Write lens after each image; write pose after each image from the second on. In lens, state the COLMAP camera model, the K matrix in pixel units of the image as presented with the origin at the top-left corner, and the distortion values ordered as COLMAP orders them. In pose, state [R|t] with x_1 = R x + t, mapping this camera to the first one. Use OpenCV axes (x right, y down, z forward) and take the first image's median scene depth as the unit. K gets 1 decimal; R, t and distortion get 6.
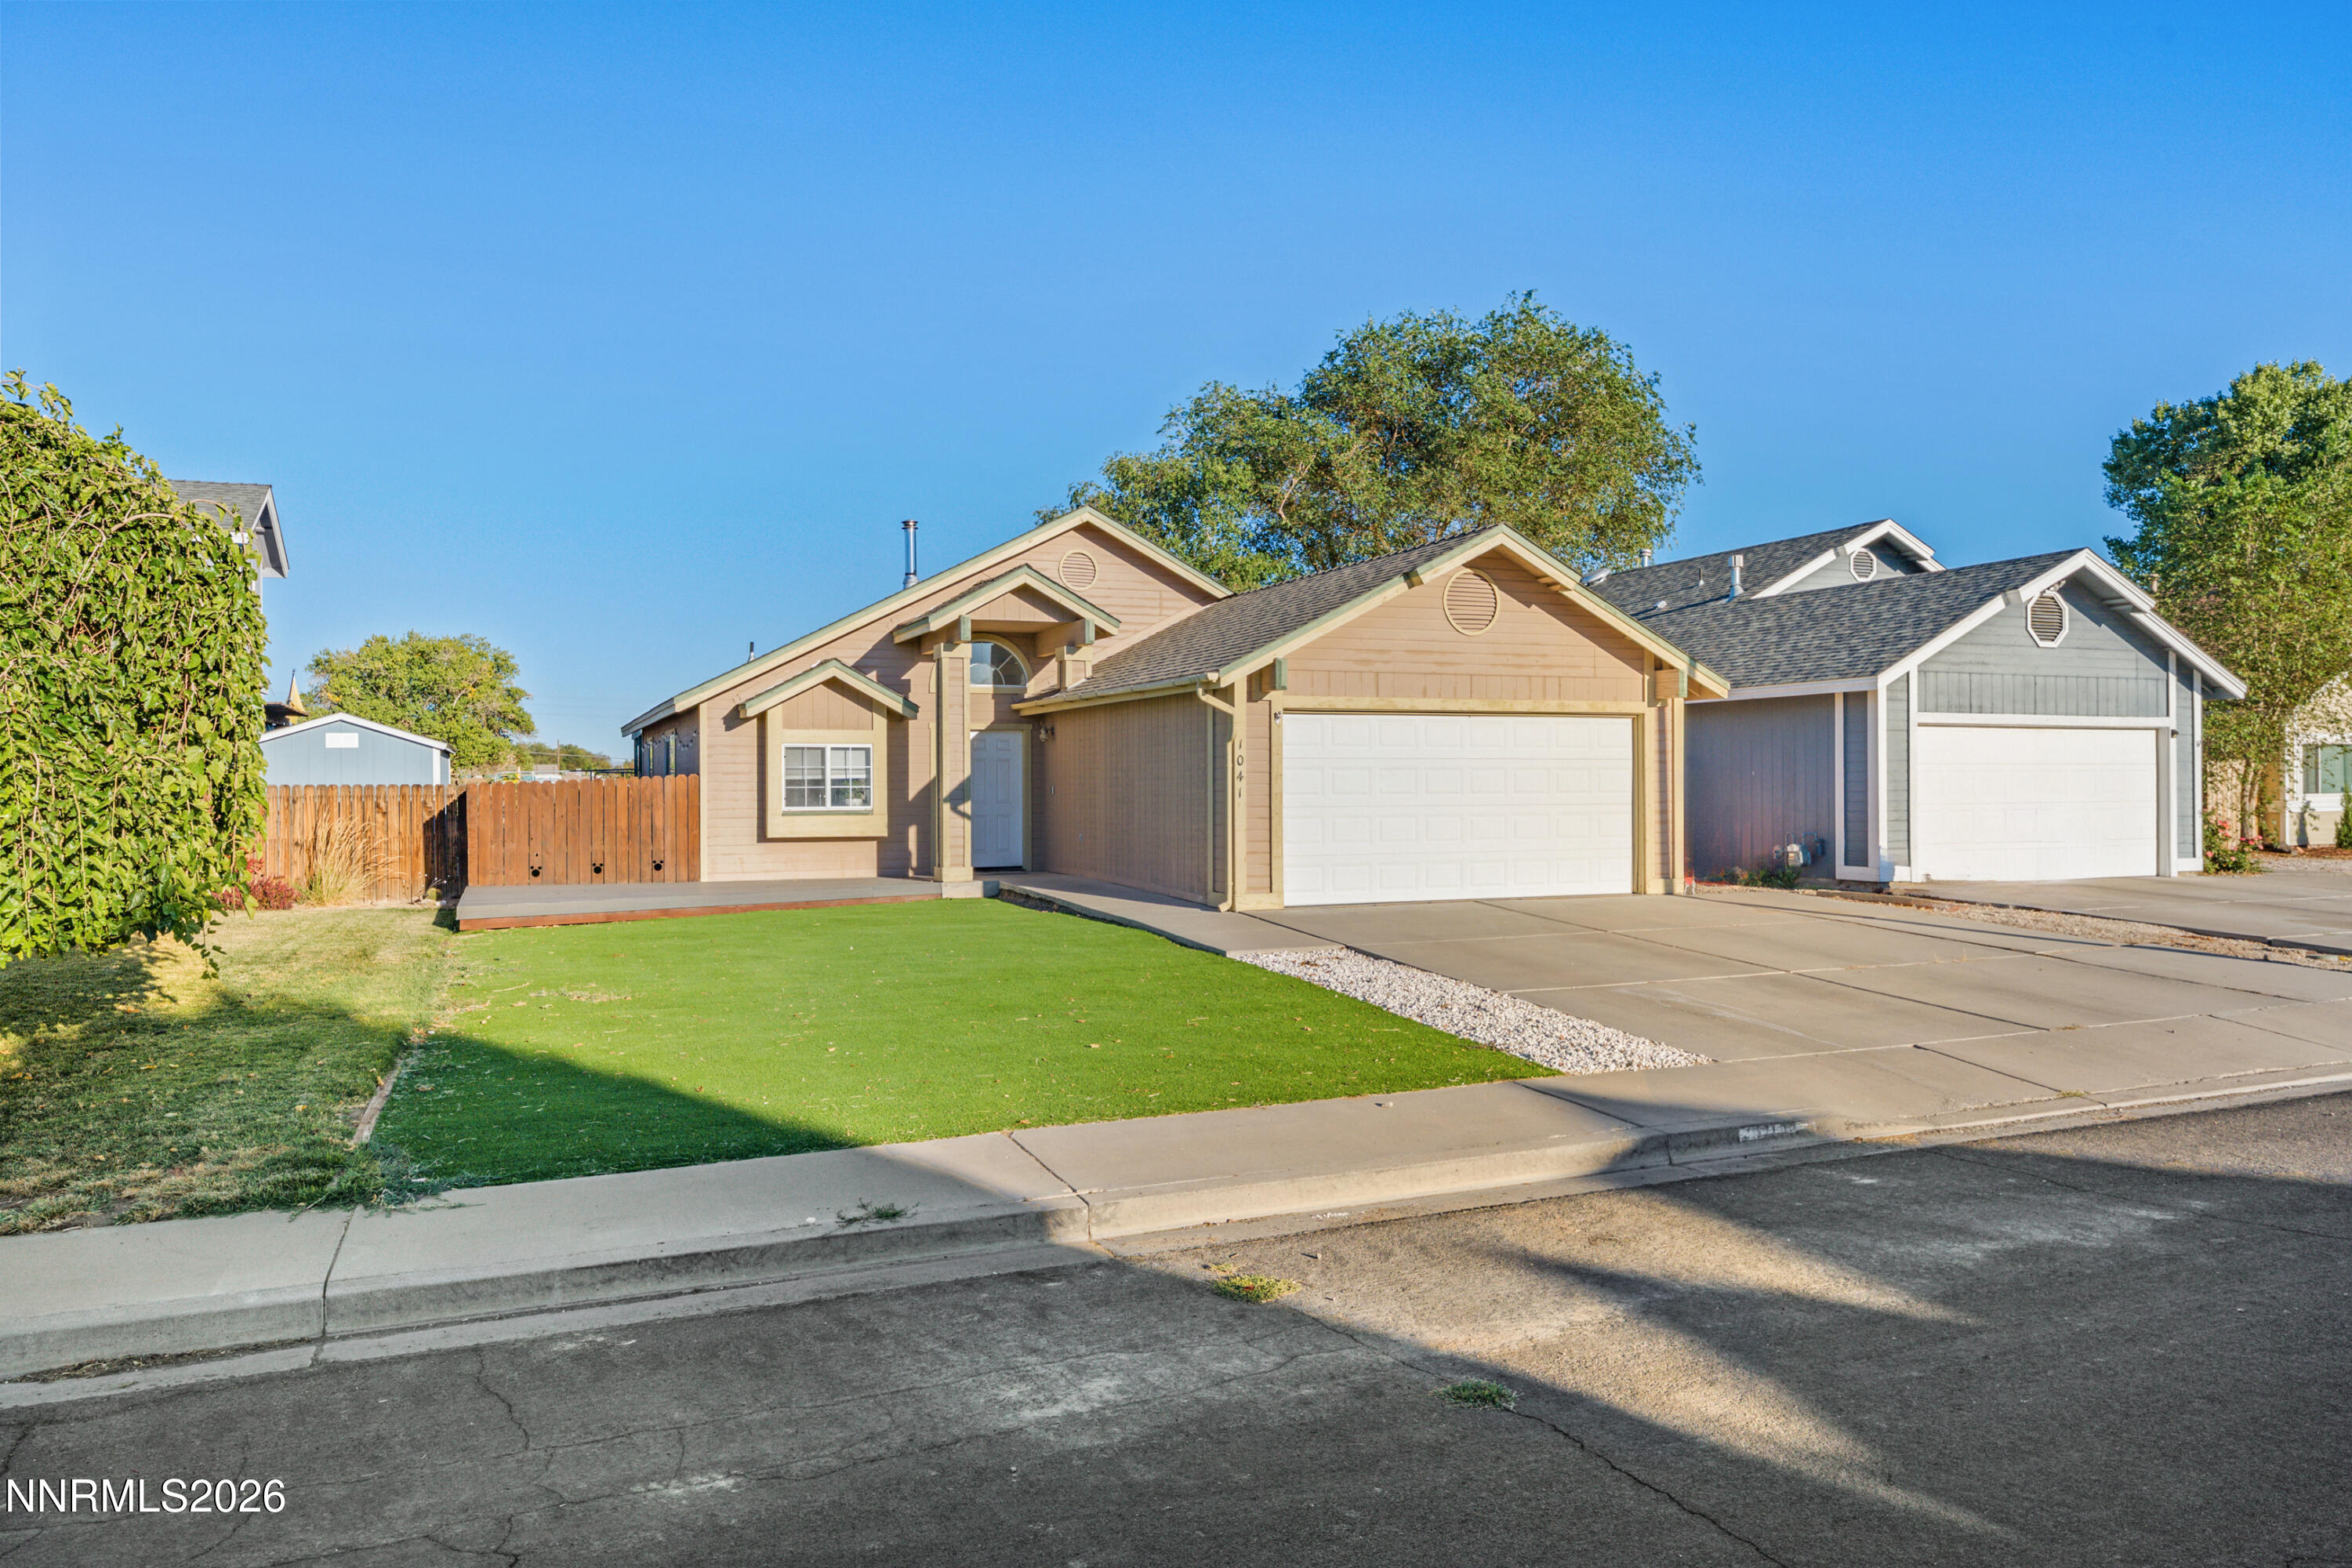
lens RADIAL K [[1619.7, 0, 1174.6], [0, 1619.7, 787.9], [0, 0, 1]] dist [0.003497, -0.000996]
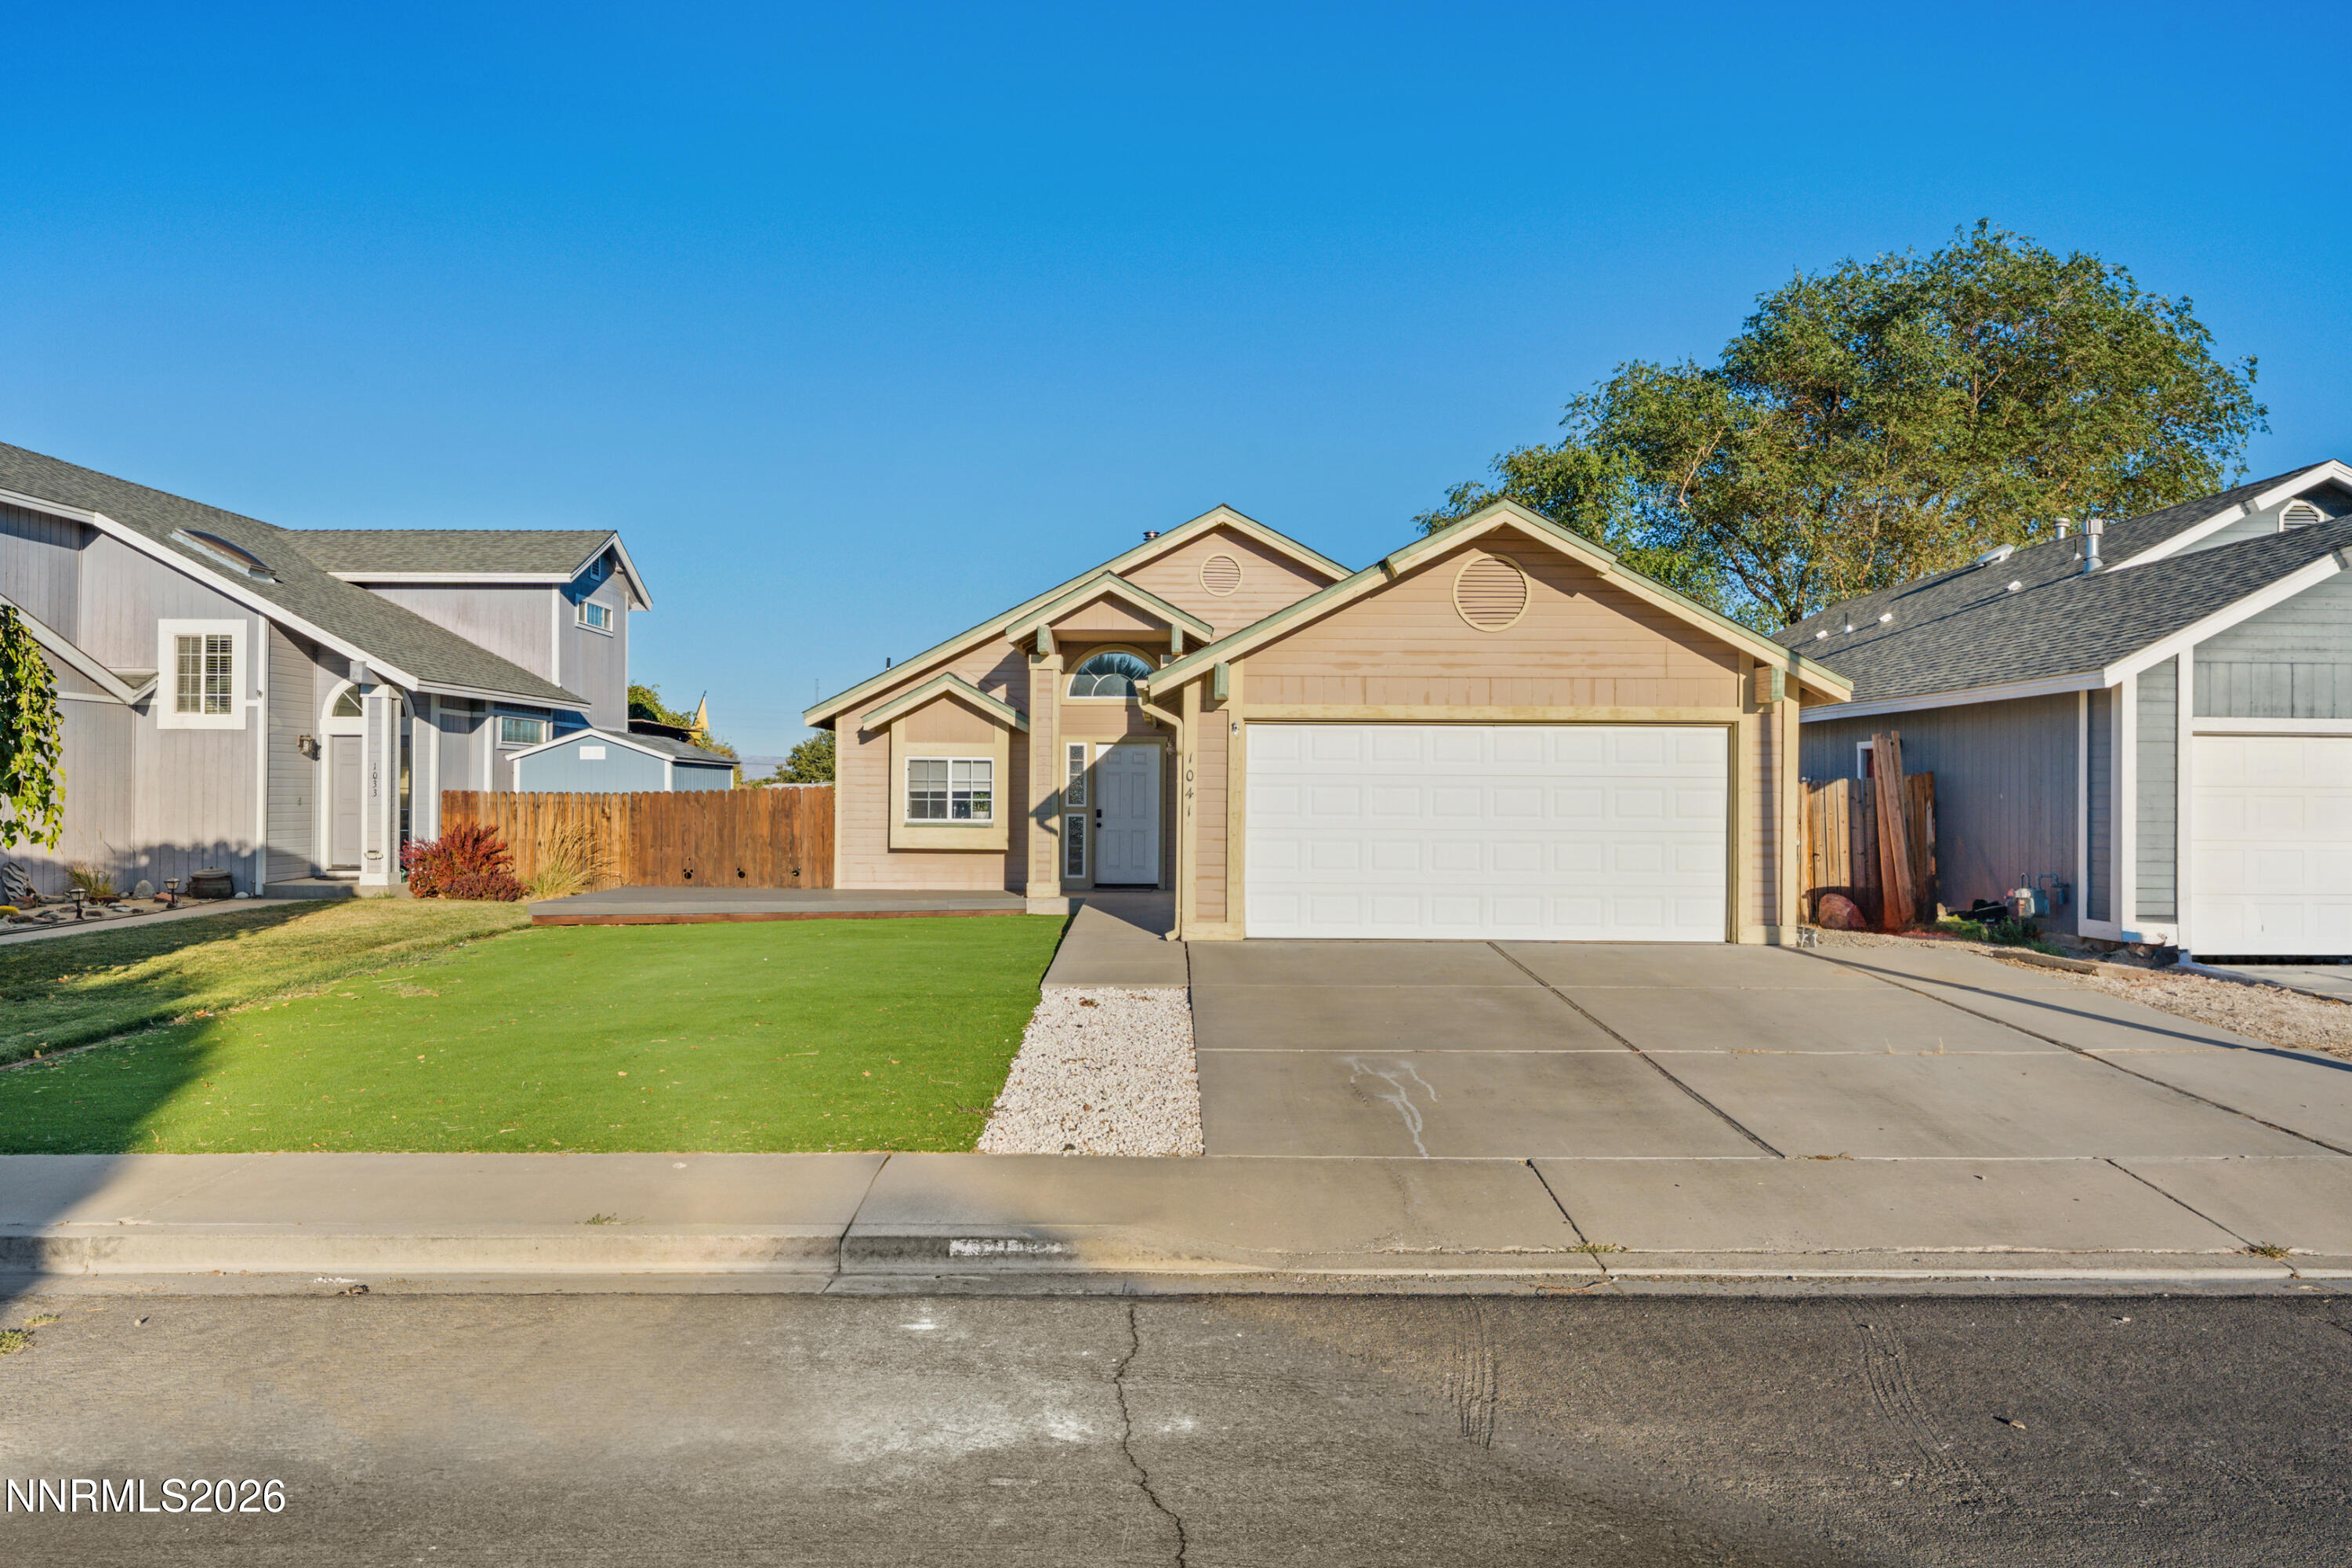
lens RADIAL K [[1619.7, 0, 1174.2], [0, 1619.7, 775.7], [0, 0, 1]] dist [0.003497, -0.000996]
pose [[0.917807, 0.006357, -0.396975, 0.322766], [-0.012528, 0.999838, -0.012954, -0.004149], [0.396828, 0.016863, 0.917738, 0.128851]]
